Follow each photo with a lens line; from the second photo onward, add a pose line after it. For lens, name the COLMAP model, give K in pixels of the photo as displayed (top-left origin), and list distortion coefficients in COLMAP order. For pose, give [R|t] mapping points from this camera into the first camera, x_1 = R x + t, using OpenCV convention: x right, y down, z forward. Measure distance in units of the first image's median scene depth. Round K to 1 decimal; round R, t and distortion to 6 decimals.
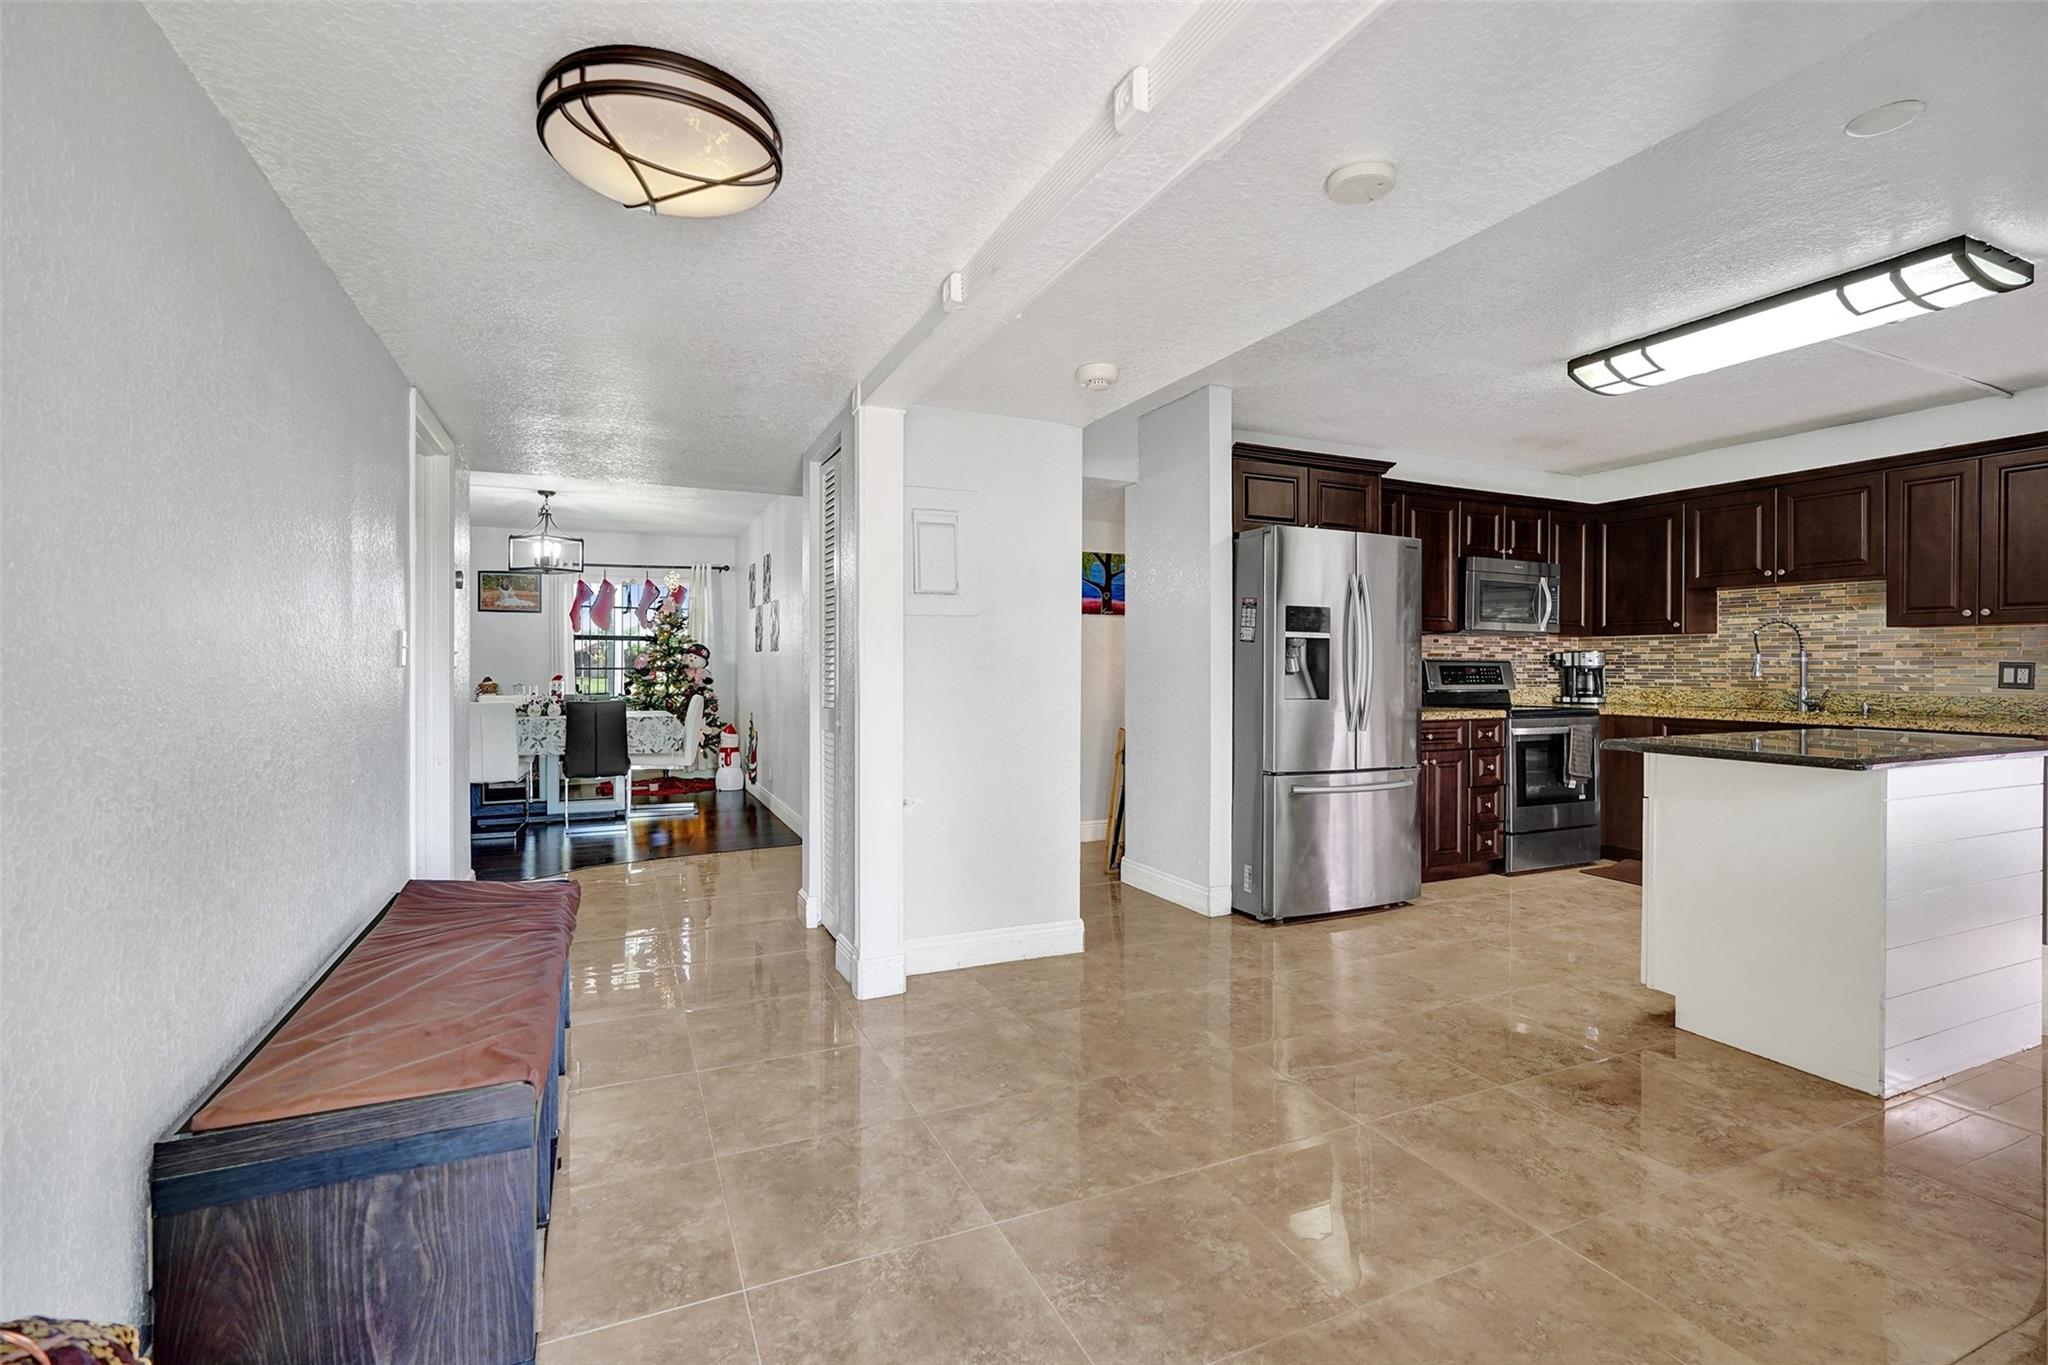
lens RADIAL K [[917.4, 0, 1029.8], [0, 917.4, 663.9], [0, 0, 1]] dist [-0.011835, 0.007047]
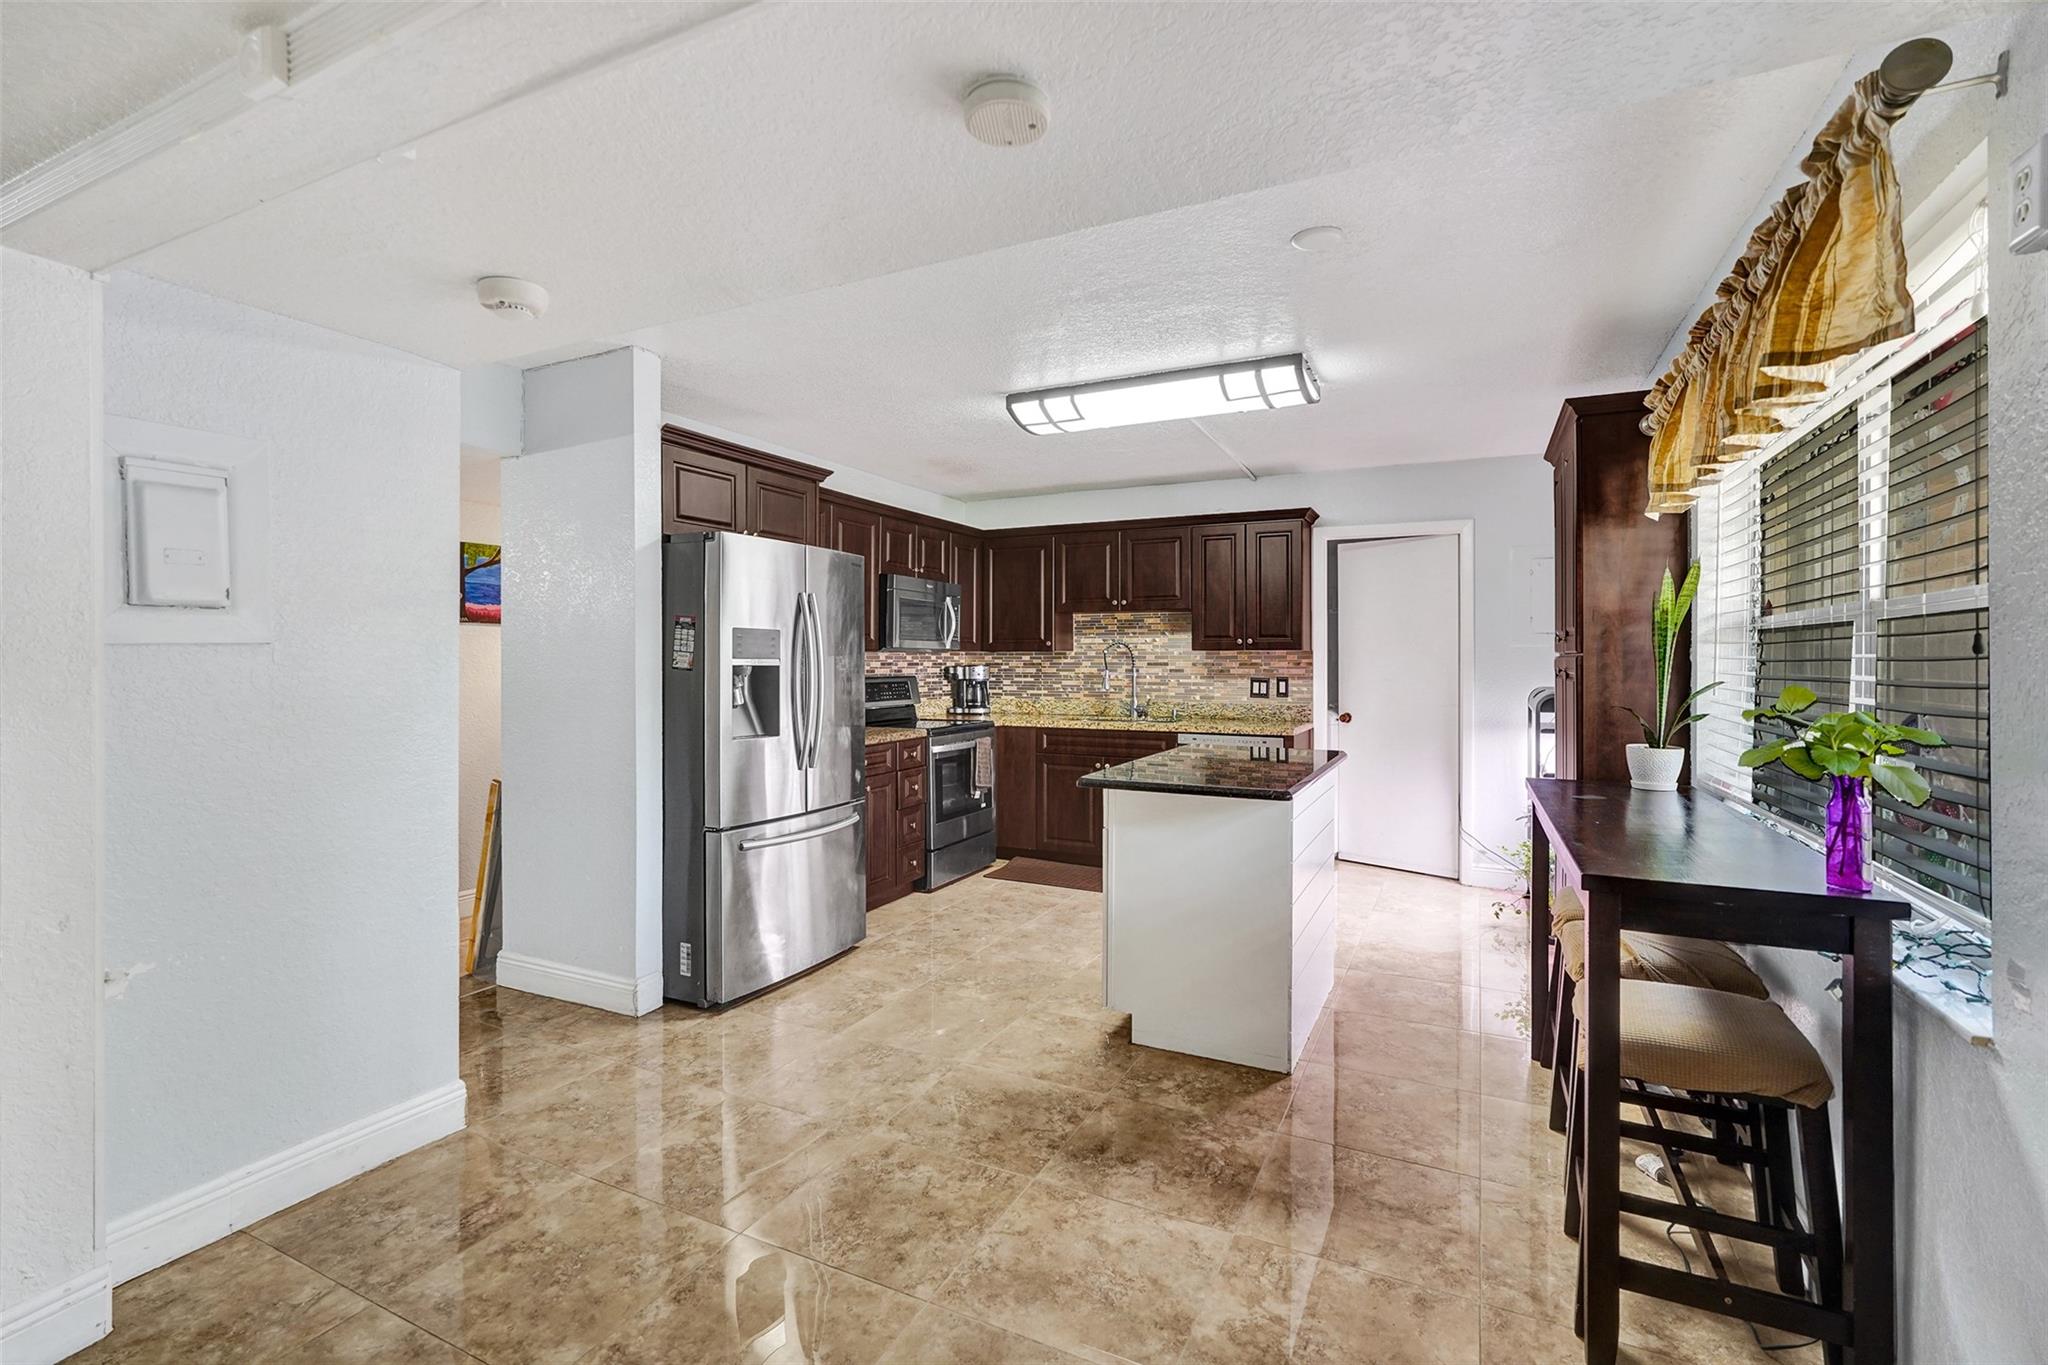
lens RADIAL K [[917.4, 0, 1018.3], [0, 917.4, 656.3], [0, 0, 1]] dist [-0.011835, 0.007047]
pose [[0.779438, -0.002604, 0.626474, -0.038612], [0.002269, 0.999997, 0.001332, -0.033844], [-0.626476, 0.000383, 0.779441, 0.162188]]
